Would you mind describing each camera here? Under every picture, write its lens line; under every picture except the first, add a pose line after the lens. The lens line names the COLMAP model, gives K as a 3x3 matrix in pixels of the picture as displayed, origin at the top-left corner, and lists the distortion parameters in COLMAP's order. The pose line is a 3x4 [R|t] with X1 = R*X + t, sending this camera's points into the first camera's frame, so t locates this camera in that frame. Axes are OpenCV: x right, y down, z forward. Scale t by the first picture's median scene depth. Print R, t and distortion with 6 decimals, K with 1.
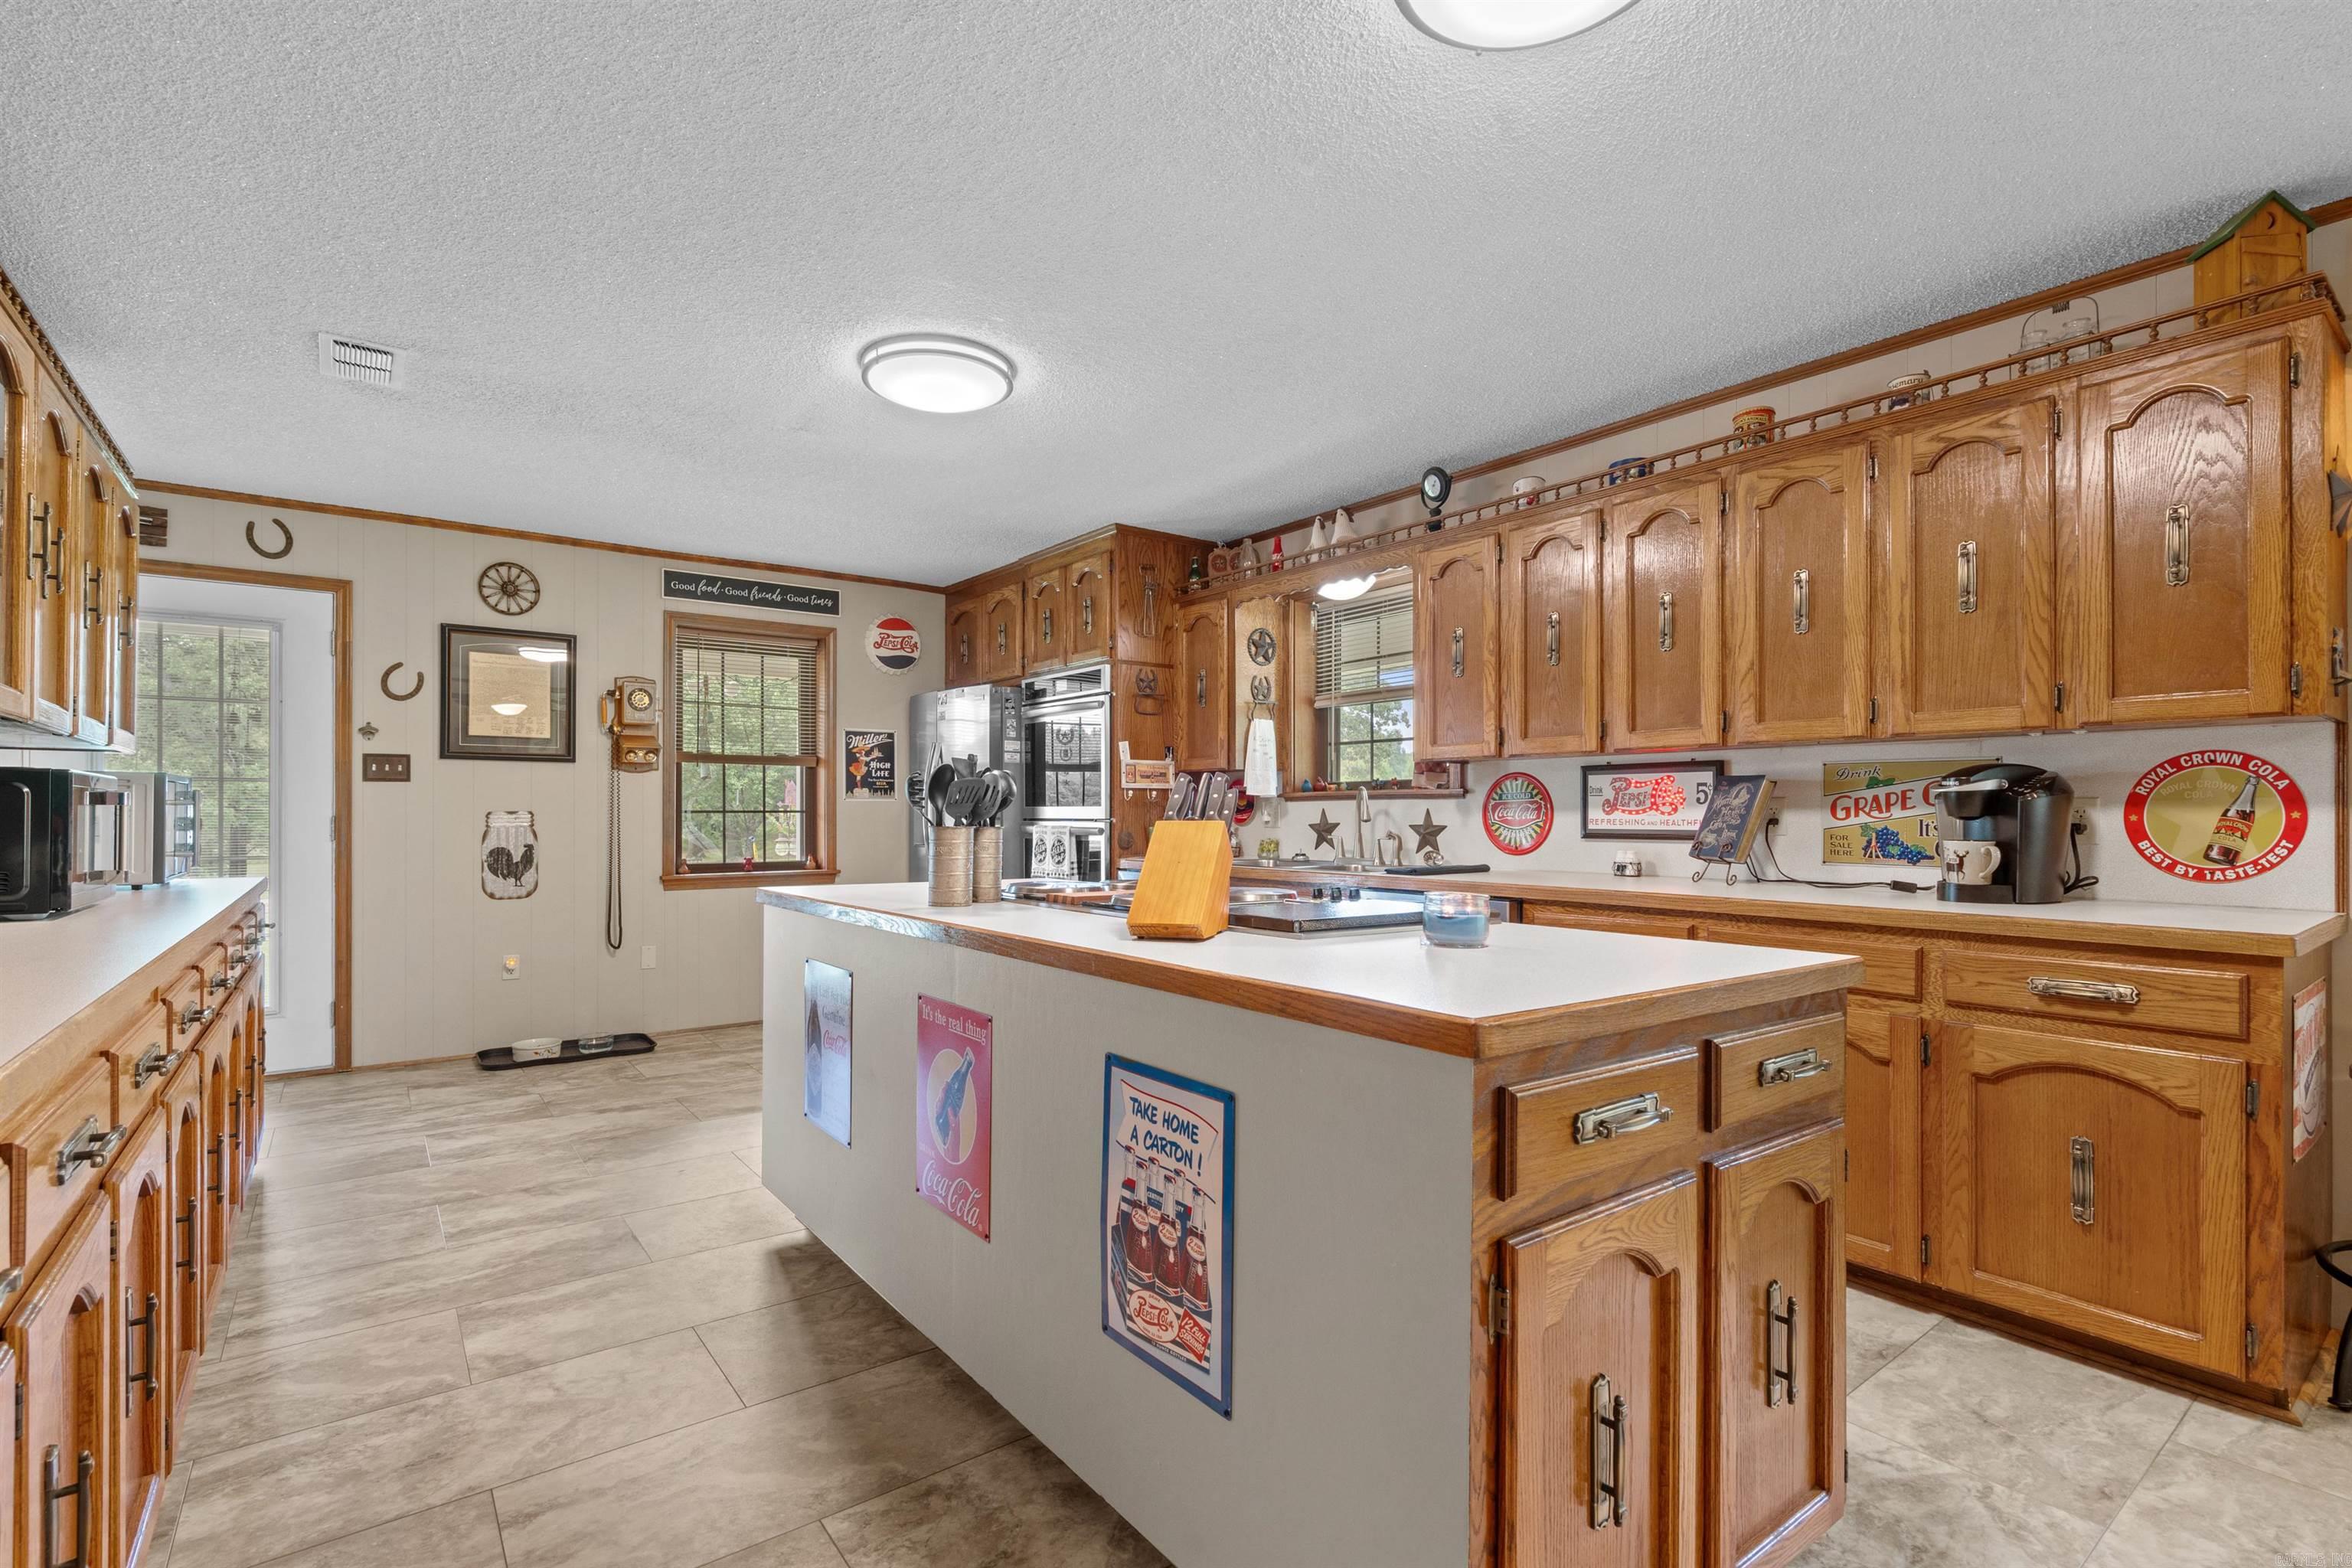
lens RADIAL K [[1076.4, 0, 1168.8], [0, 1076.4, 813.0], [0, 0, 1]] dist [-0.002107, 0.001214]
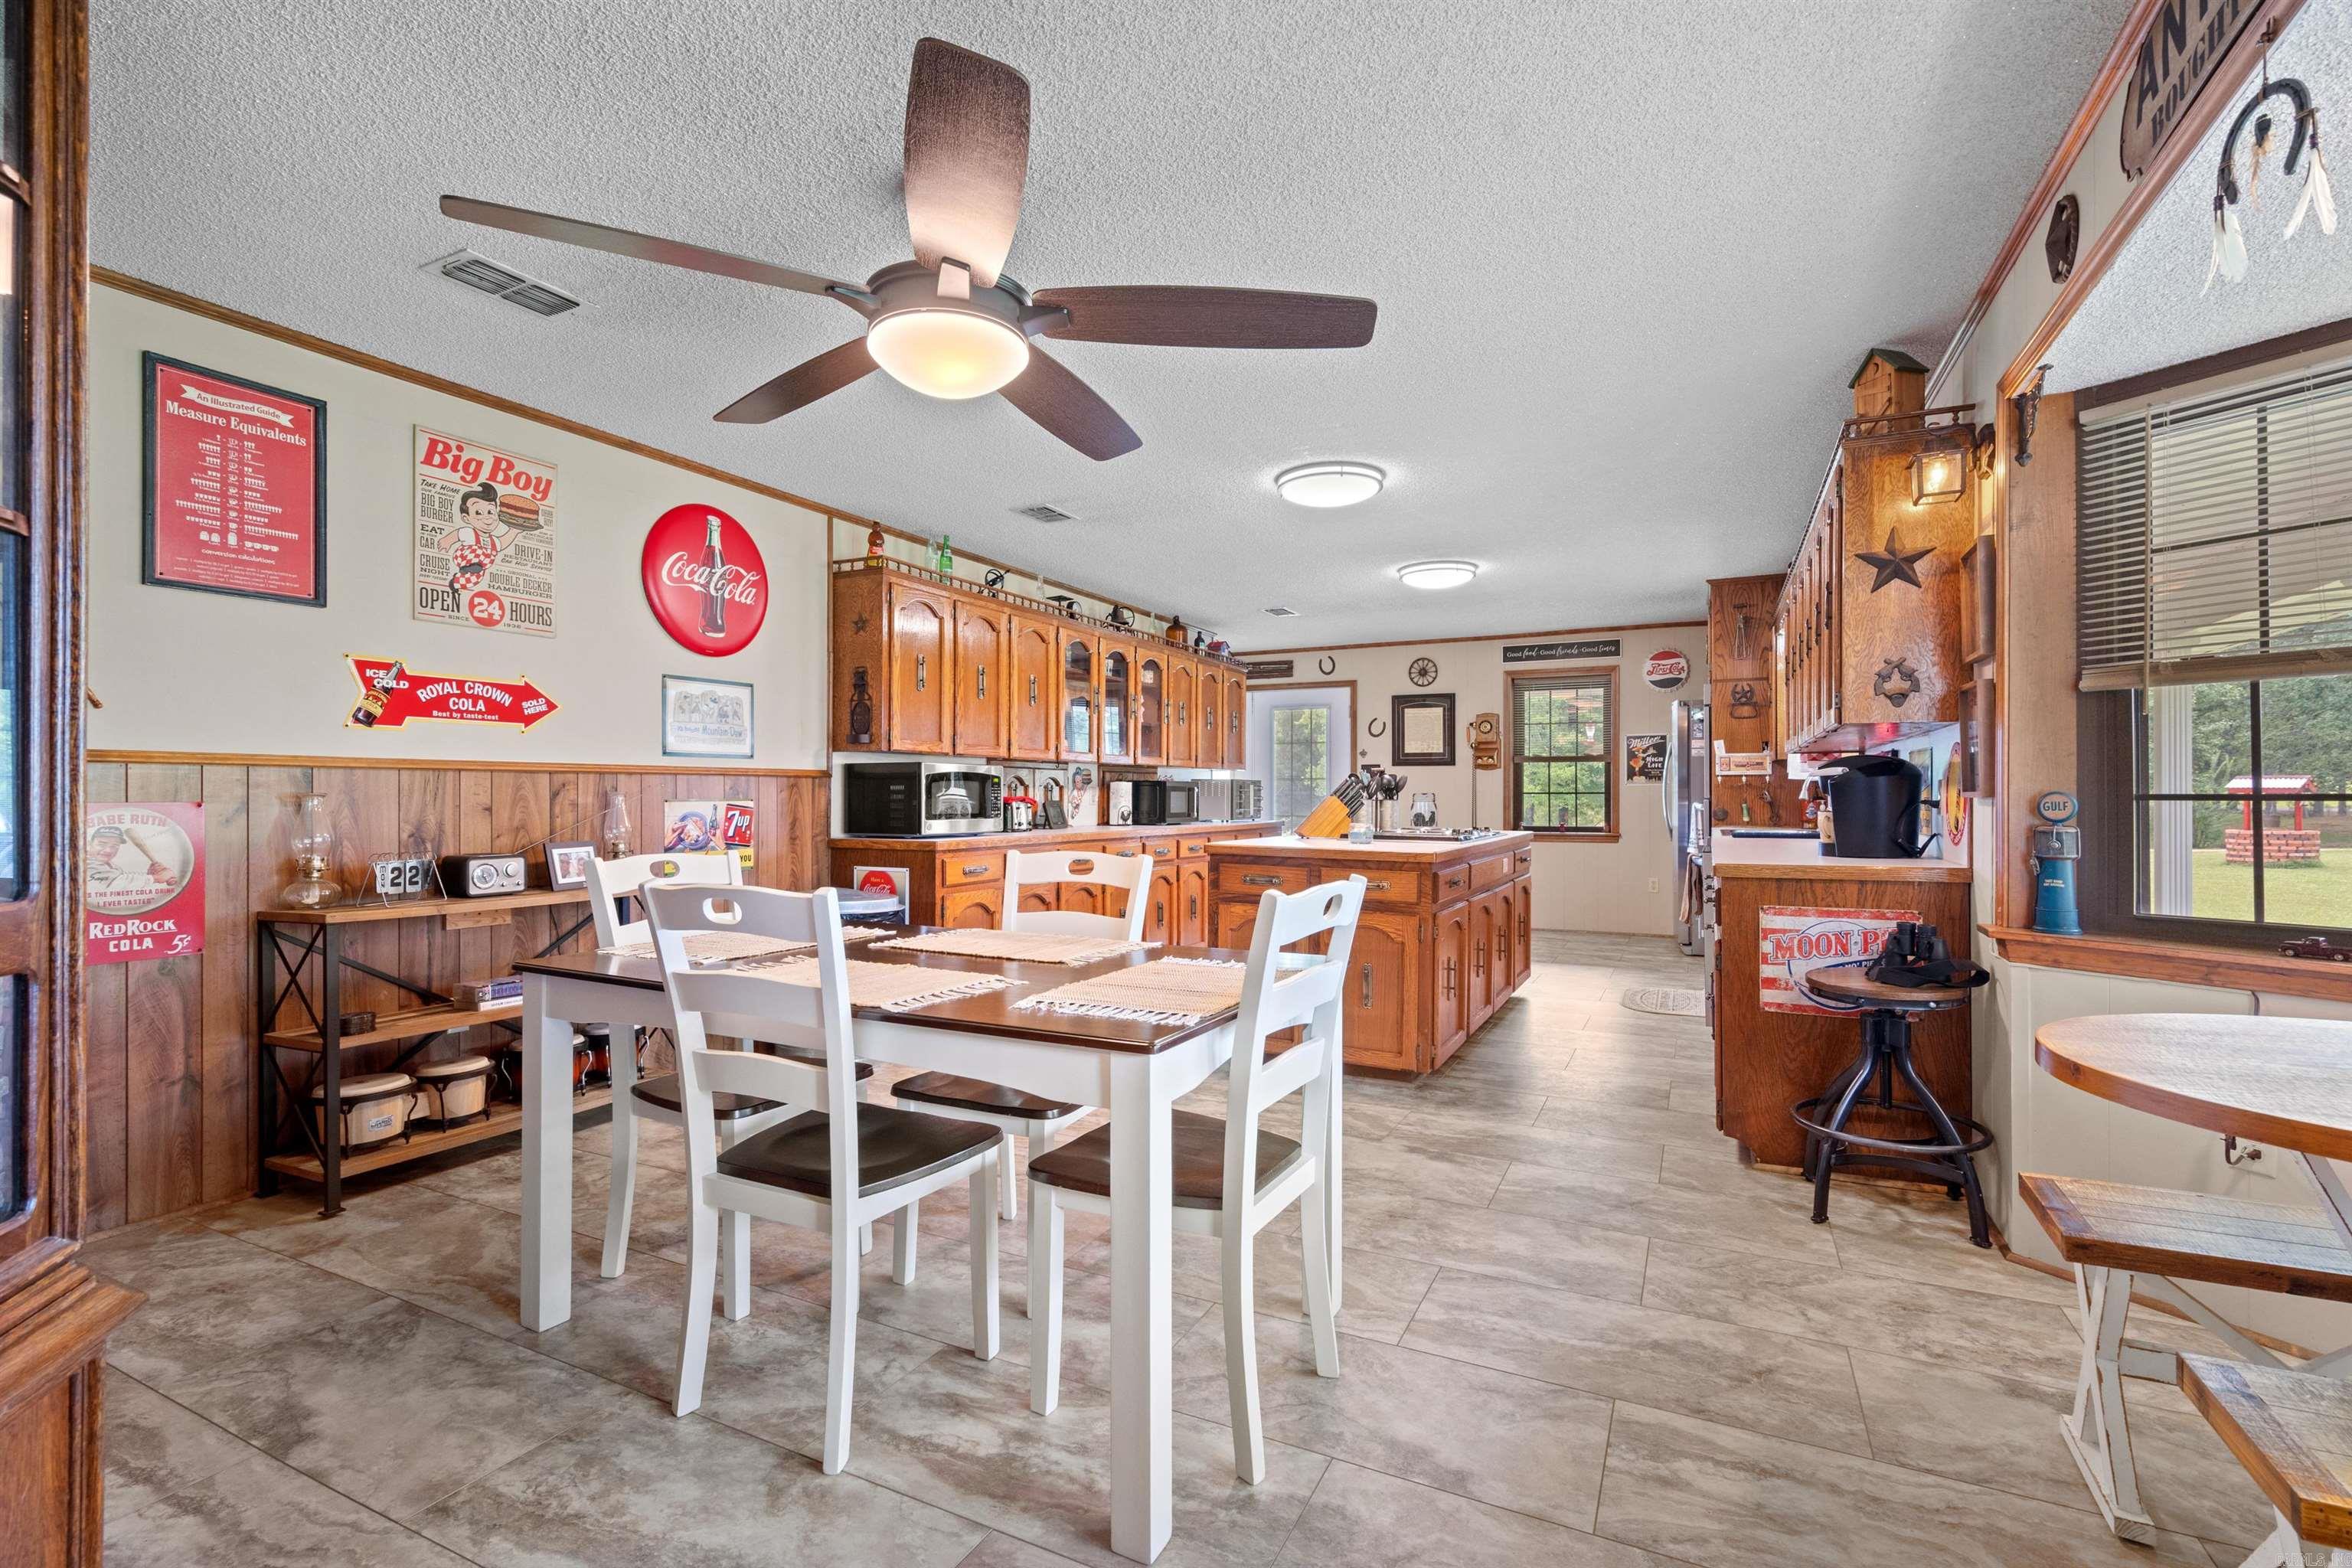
lens RADIAL K [[1056.8, 0, 1173.8], [0, 1056.8, 795.1], [0, 0, 1]] dist [-0.003999, -0.000058]
pose [[0.445262, -0.000222, -0.895400, 0.834786], [0.000415, 1.000000, -0.000041, 0.001479], [0.895400, -0.000354, 0.445262, -0.190493]]
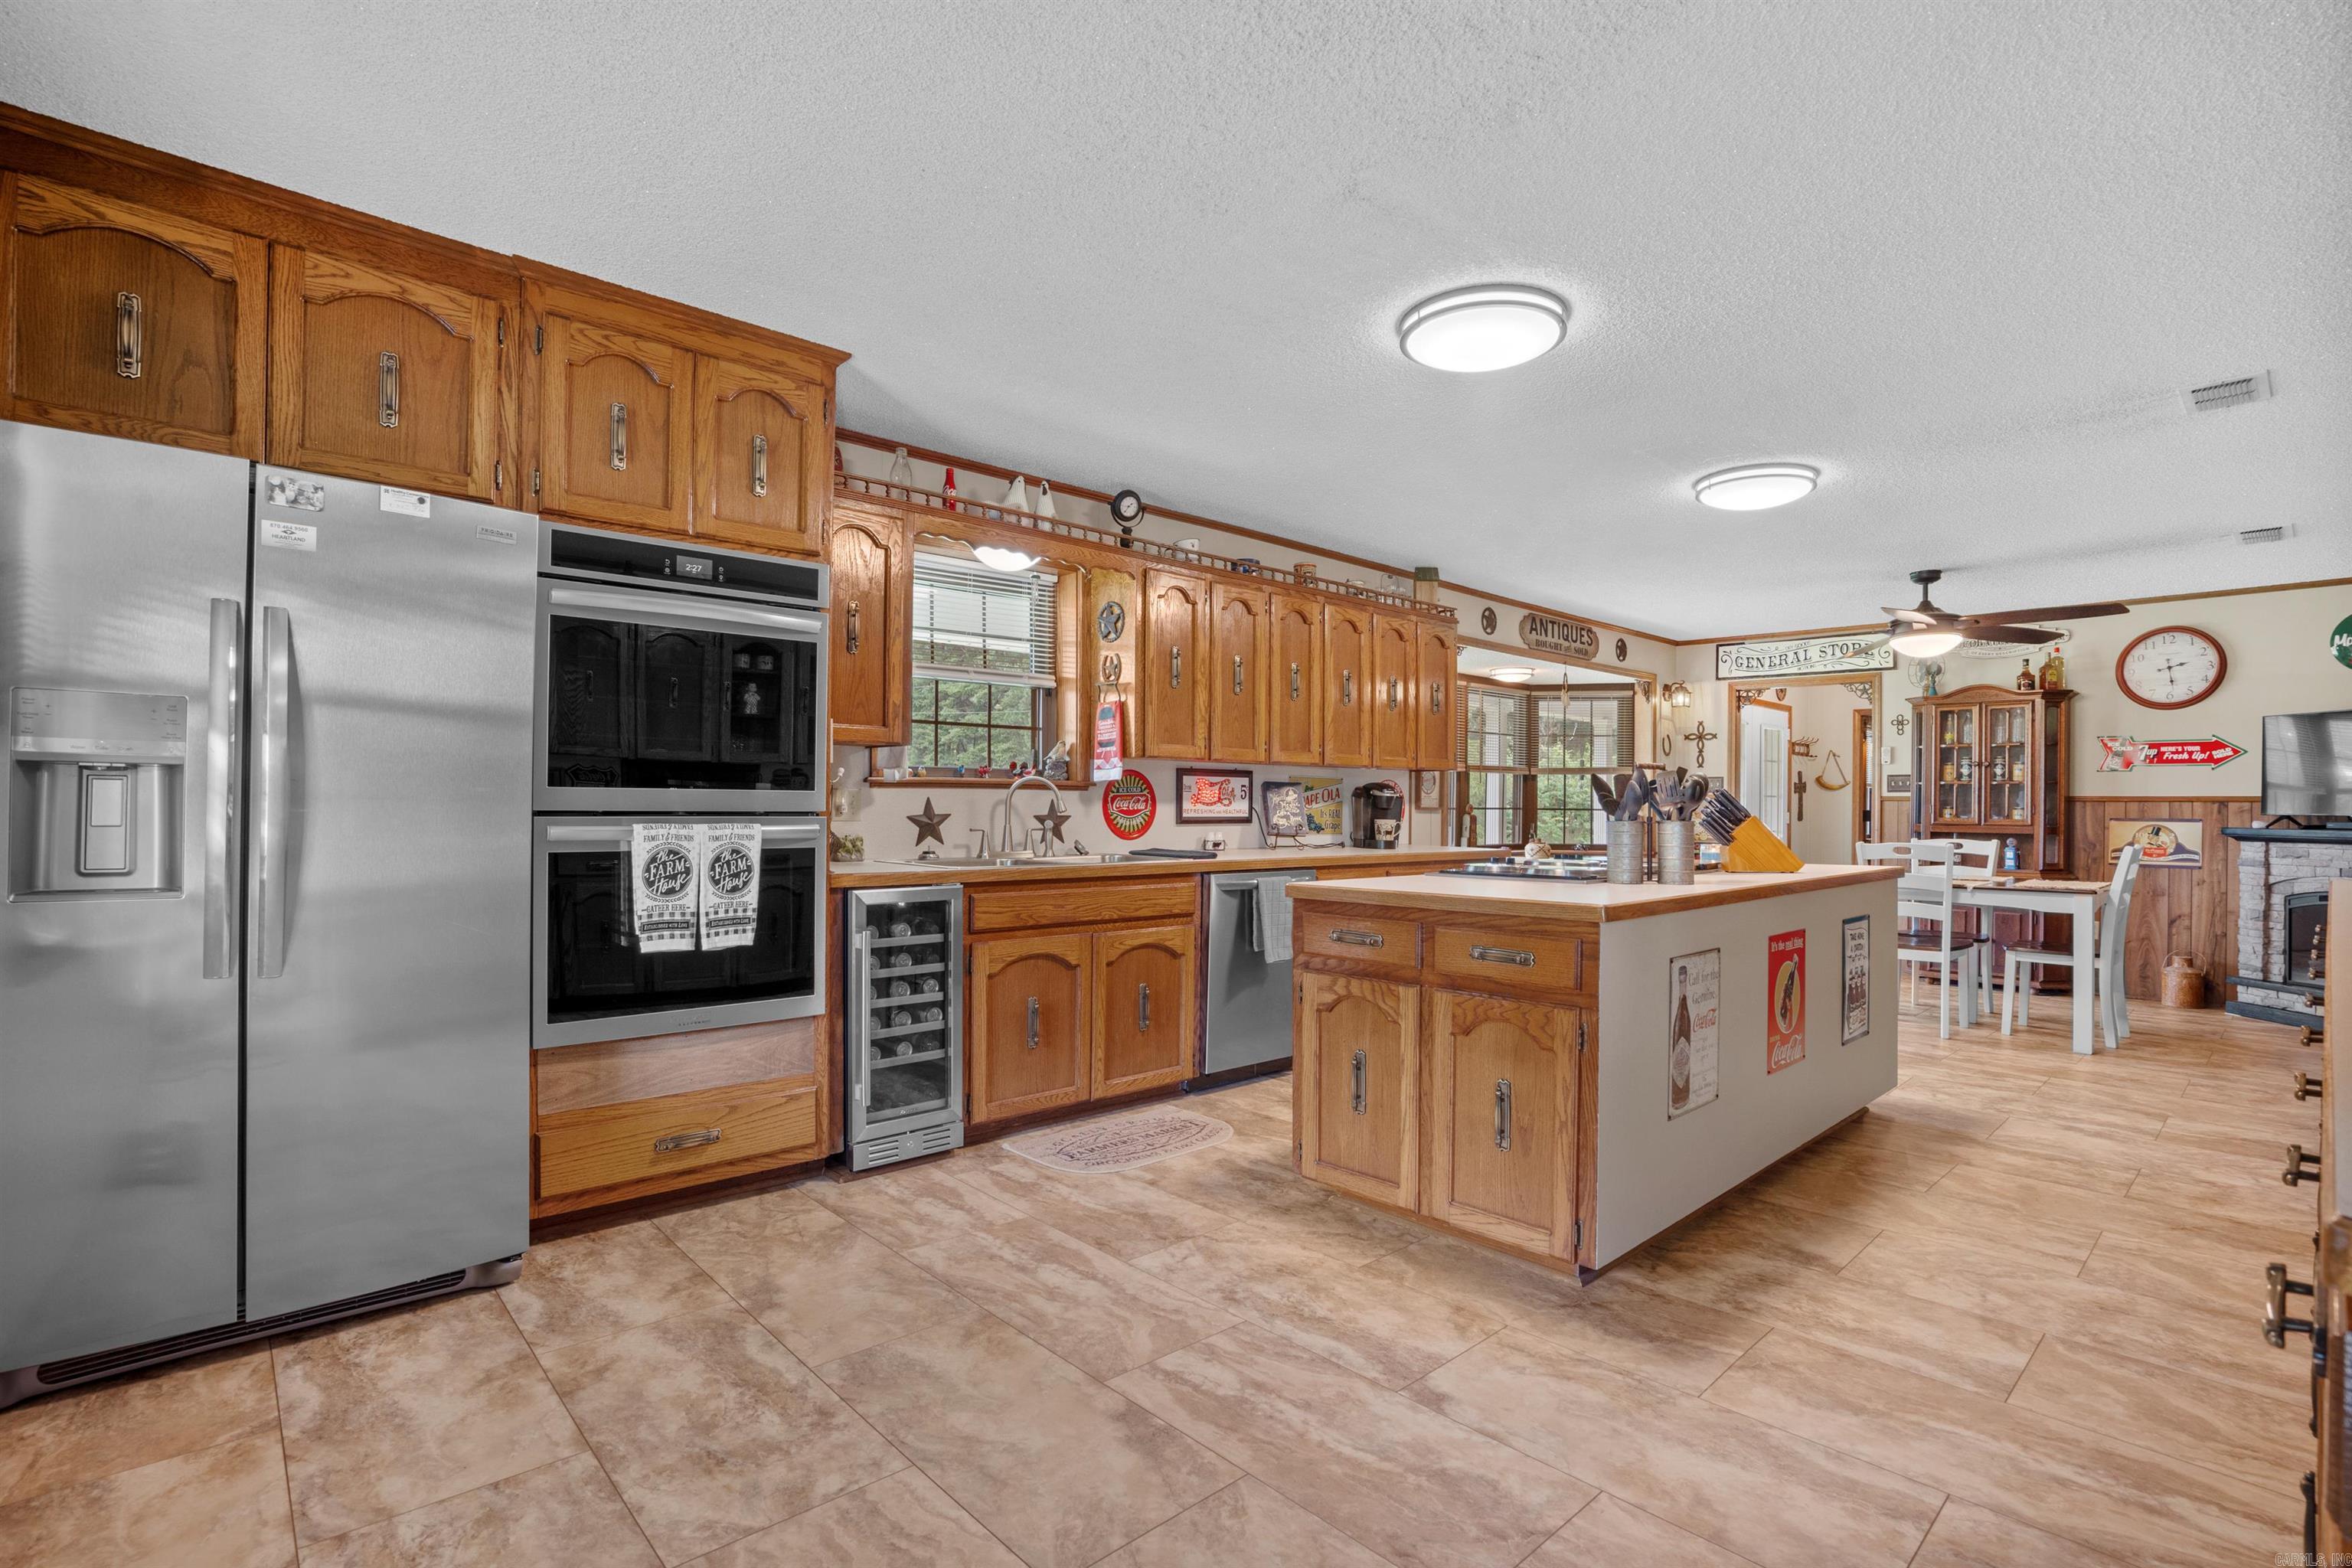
lens RADIAL K [[1102.3, 0, 1175.6], [0, 1102.3, 804.8], [0, 0, 1]] dist [-0.044020, 0.018126]
pose [[-0.099955, -0.002545, 0.994989, -0.709214], [-0.009613, 0.999953, 0.001592, -0.001331], [-0.994945, -0.009406, -0.099975, 0.858246]]
